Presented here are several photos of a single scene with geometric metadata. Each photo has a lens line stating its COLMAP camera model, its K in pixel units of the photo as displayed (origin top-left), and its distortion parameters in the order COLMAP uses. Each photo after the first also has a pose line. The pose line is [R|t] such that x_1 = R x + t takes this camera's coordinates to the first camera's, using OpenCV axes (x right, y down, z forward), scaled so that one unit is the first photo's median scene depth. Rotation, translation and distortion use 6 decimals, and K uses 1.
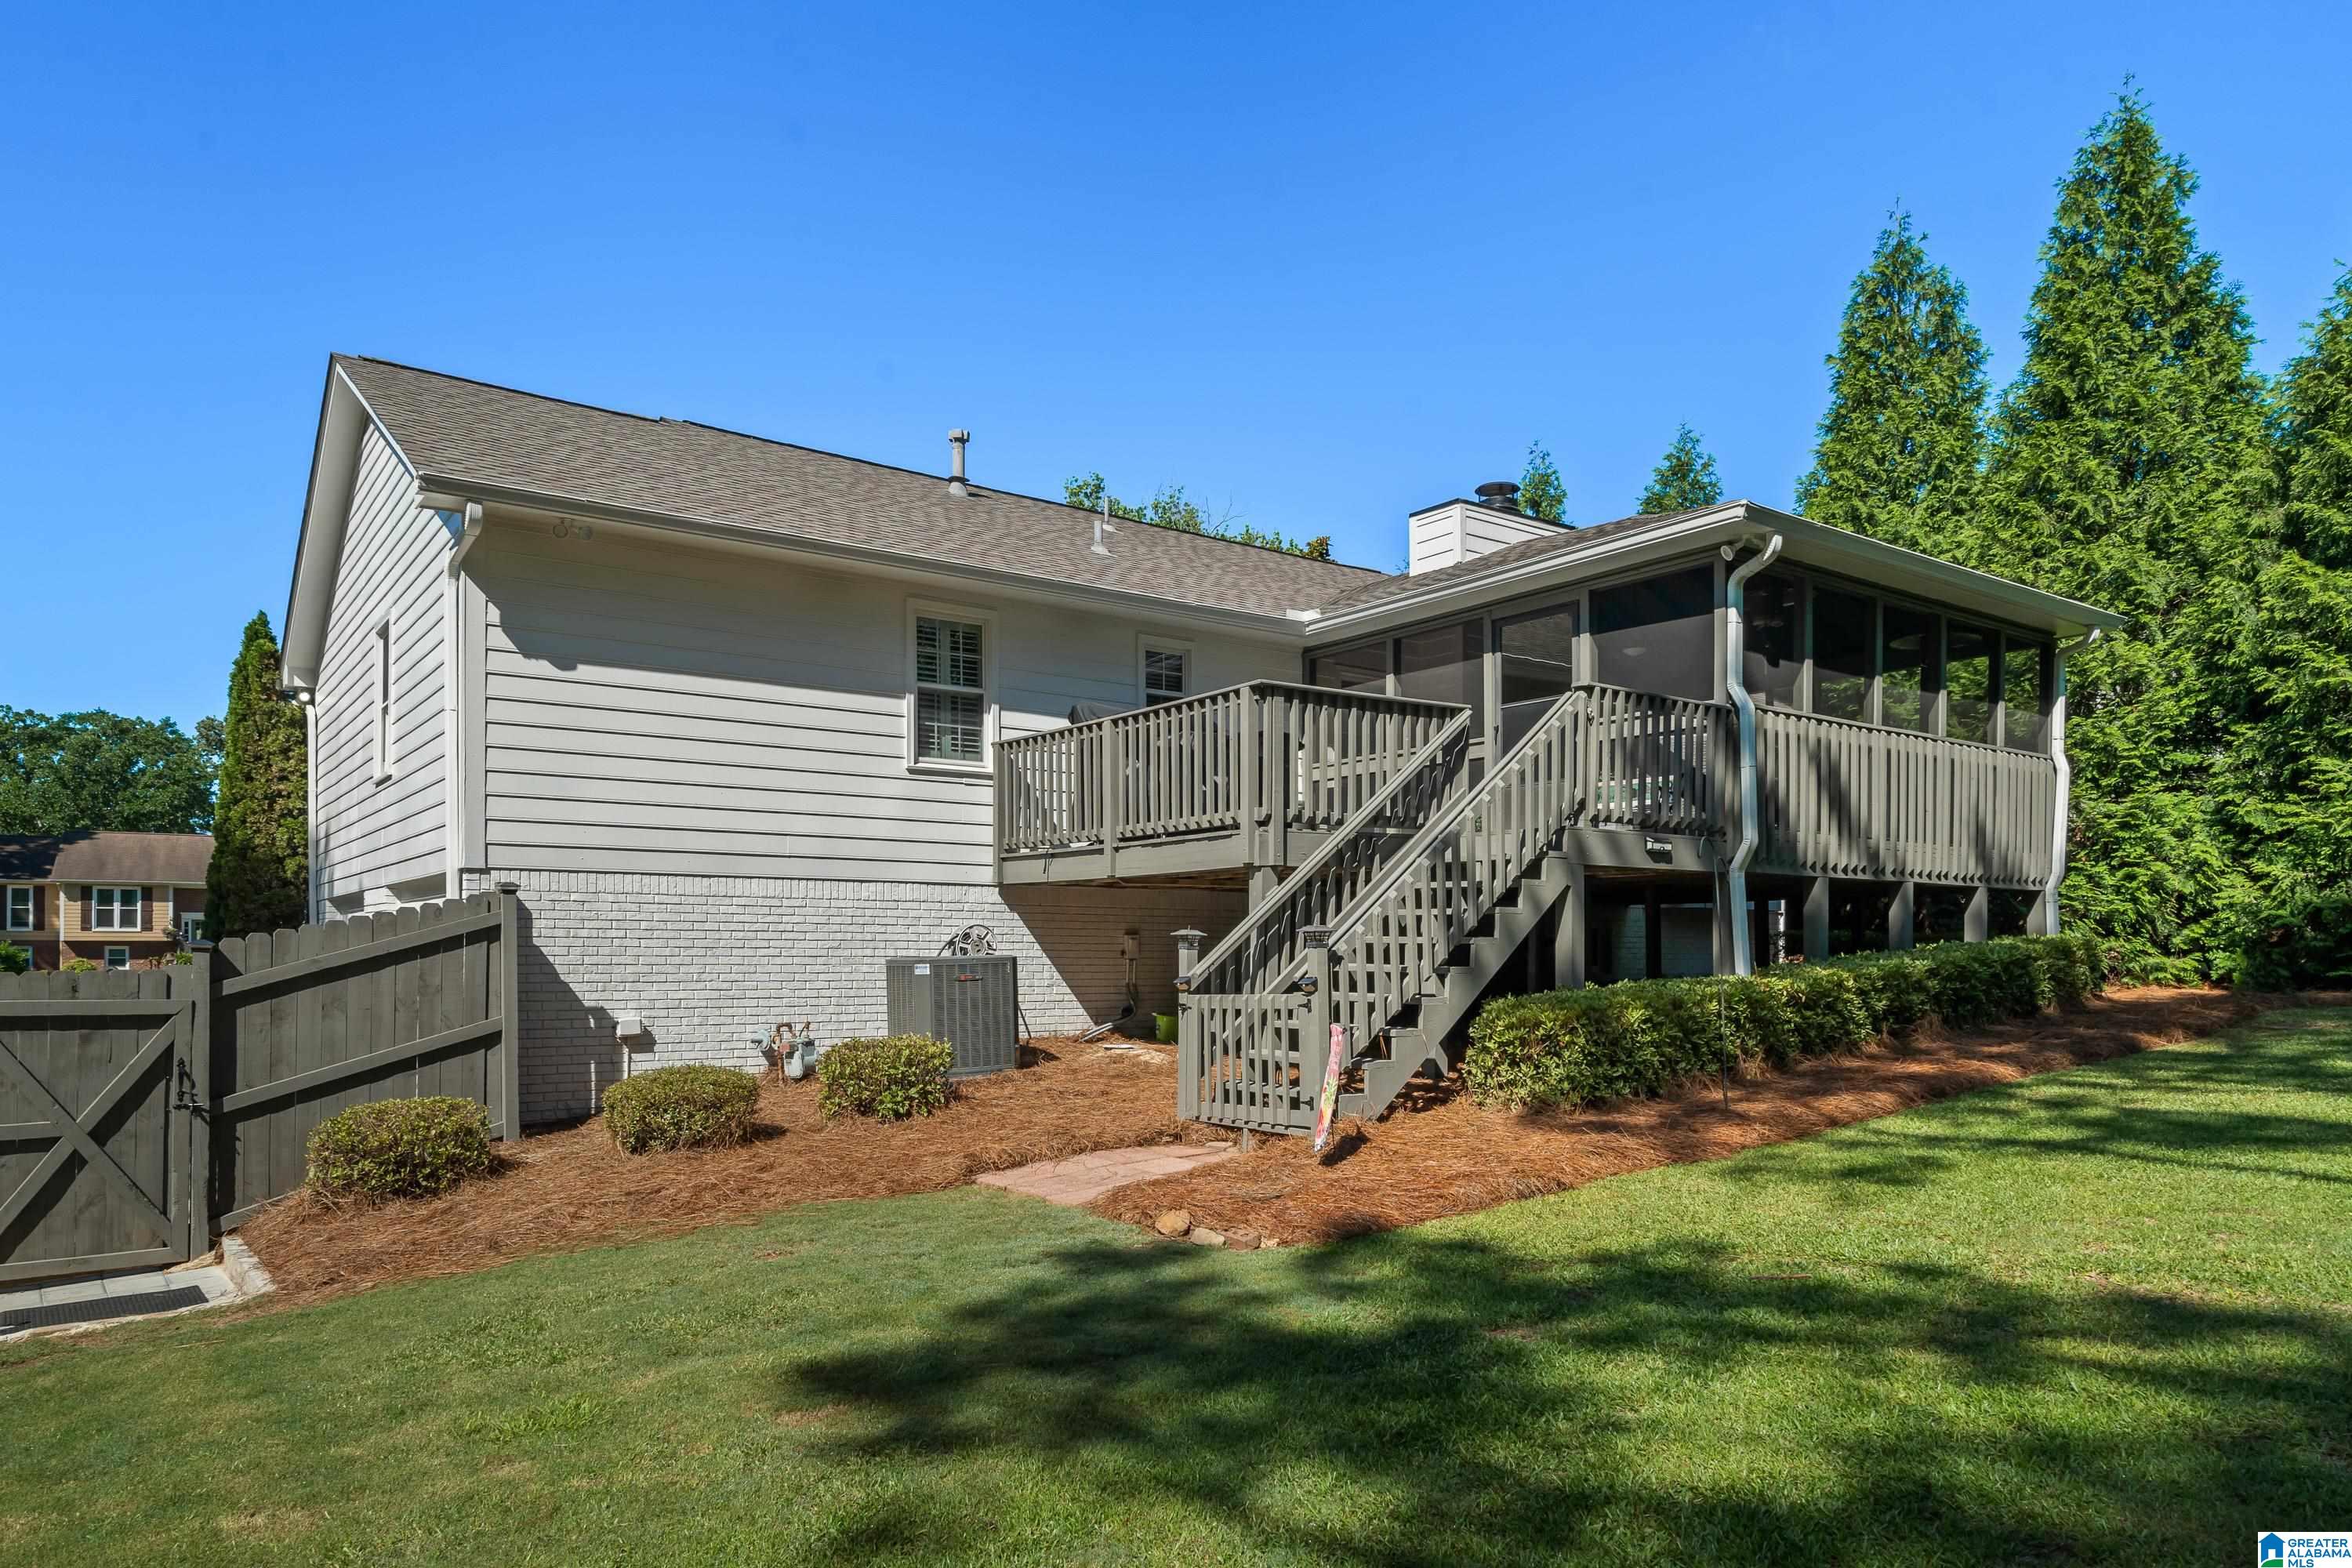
lens RADIAL K [[1498.6, 0, 1157.6], [0, 1498.6, 941.2], [0, 0, 1]] dist [0.003511, -0.000597]
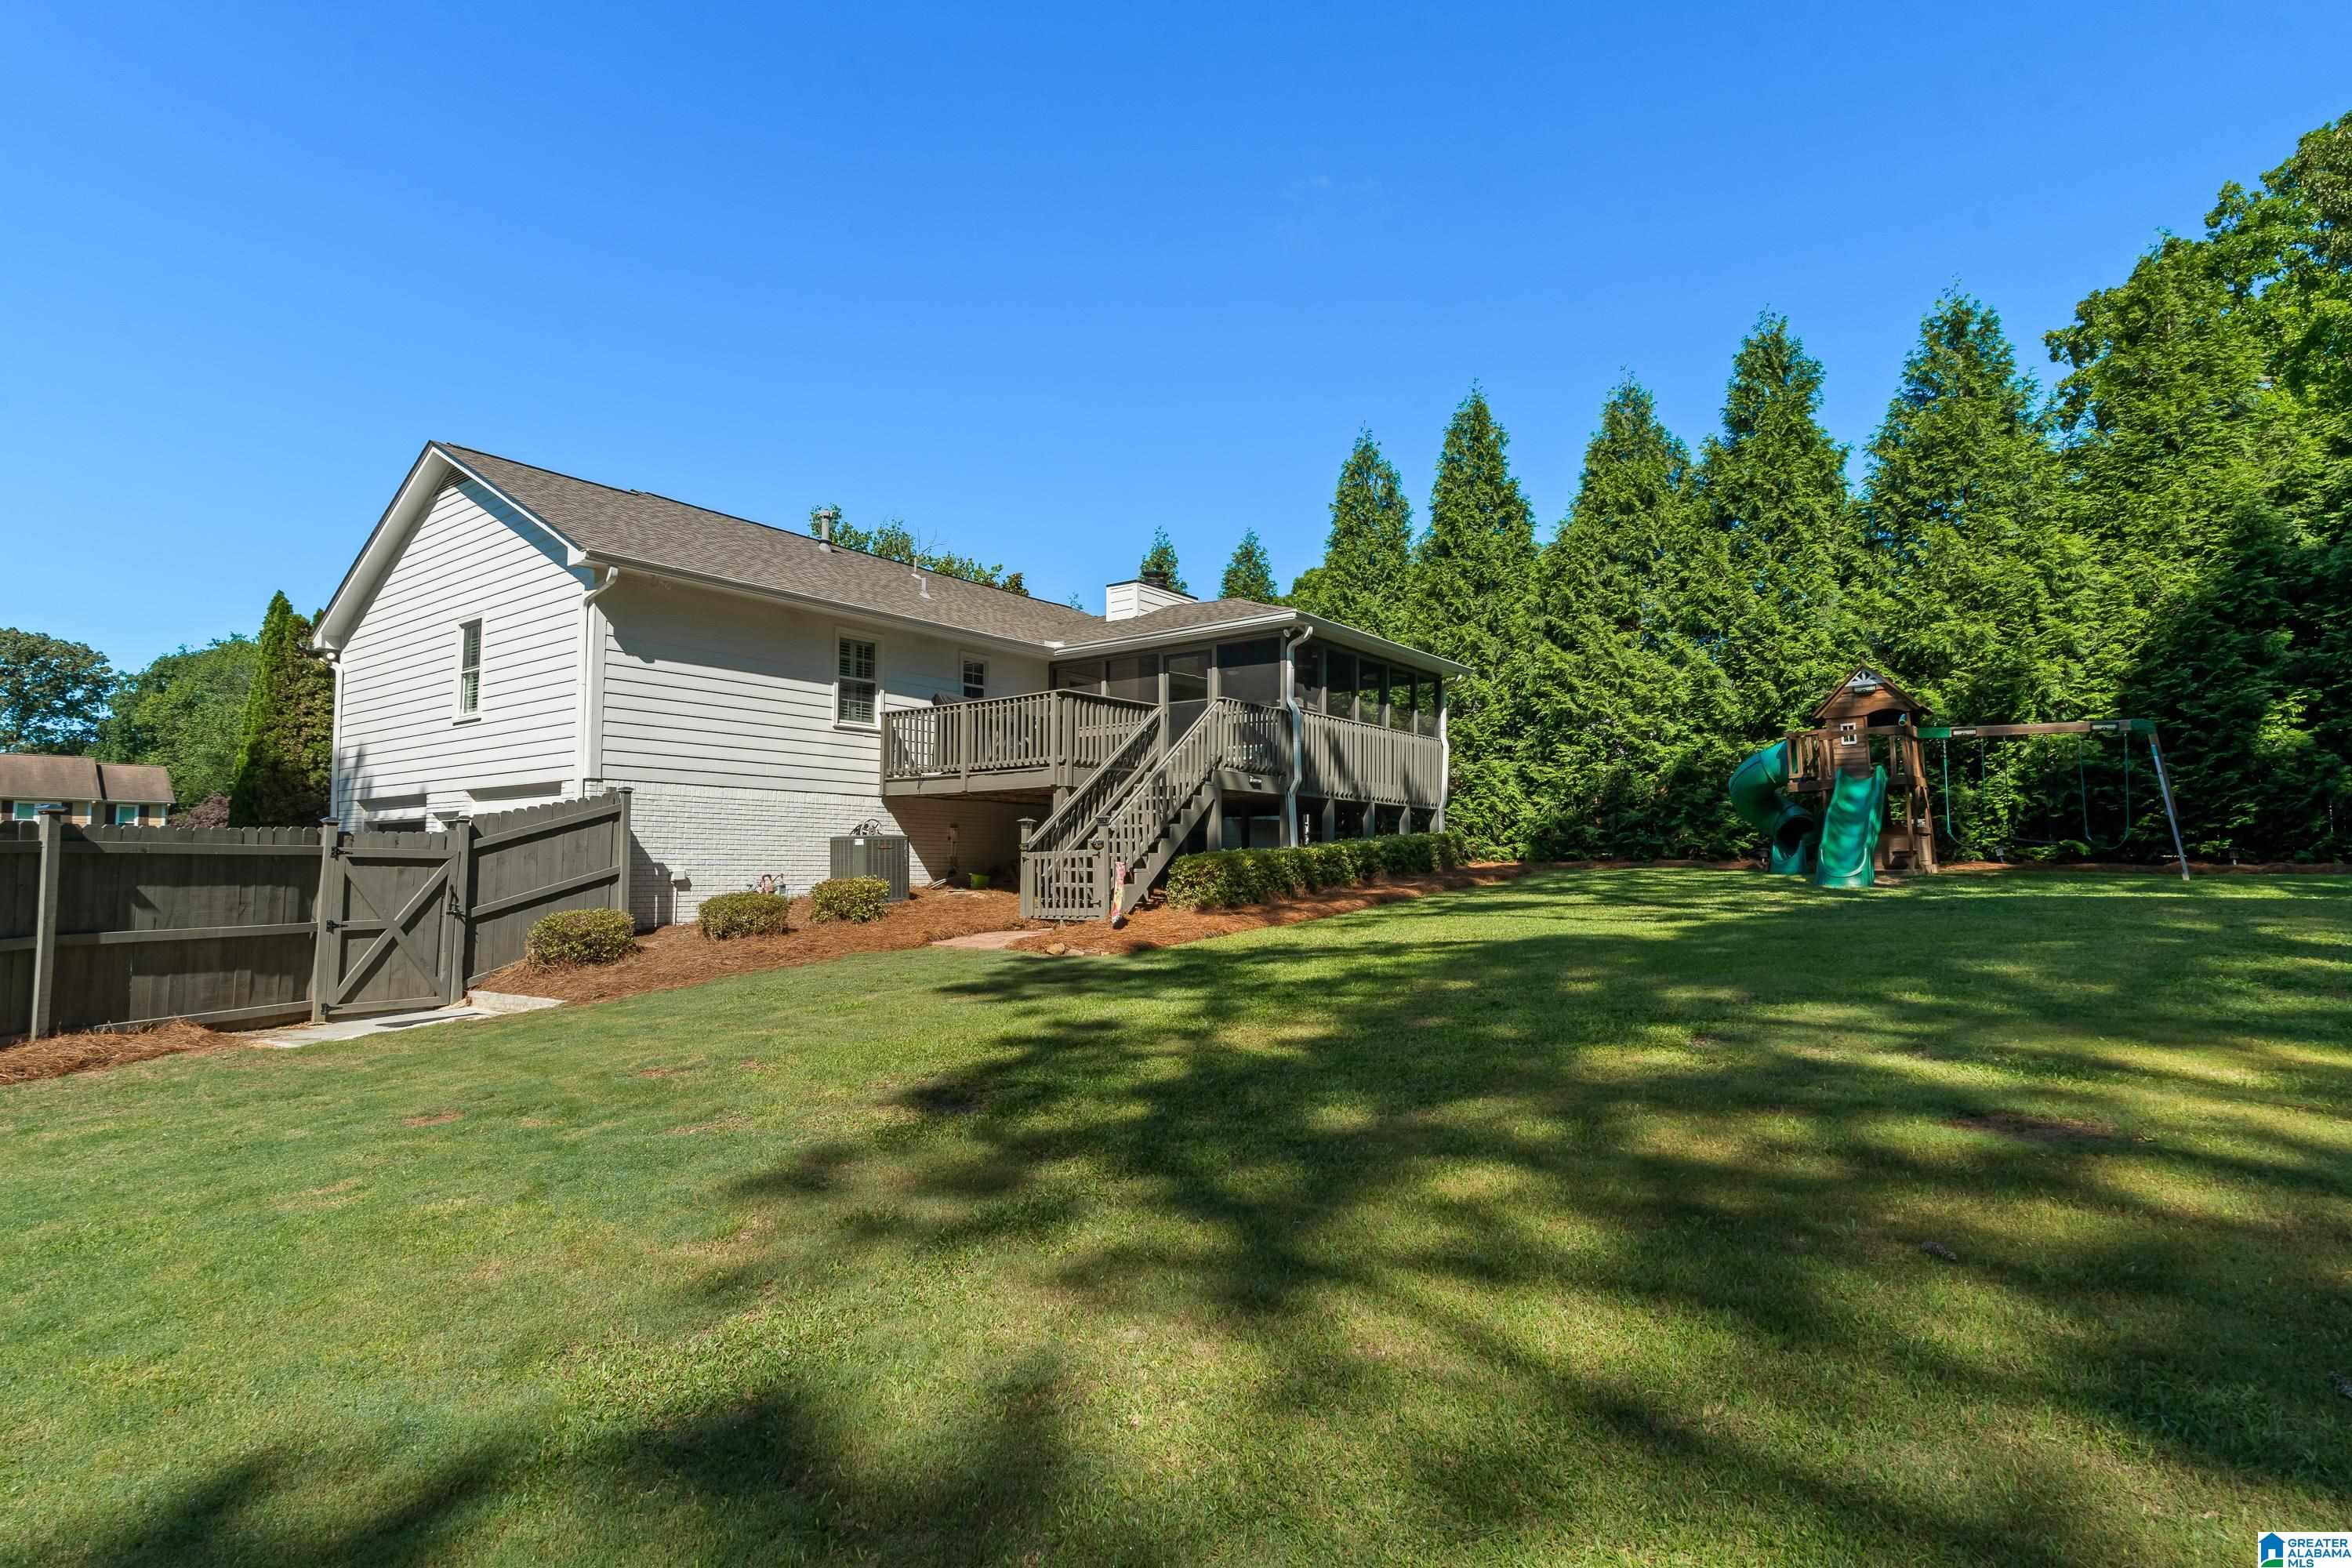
lens RADIAL K [[1162.7, 0, 1182.8], [0, 1162.7, 784.0], [0, 0, 1]] dist [-0.001119, -0.000255]
pose [[0.956582, 0.020623, 0.290734, -0.164757], [-0.002316, 0.998000, -0.063170, 0.031078], [-0.291455, 0.059754, 0.954716, -0.352360]]
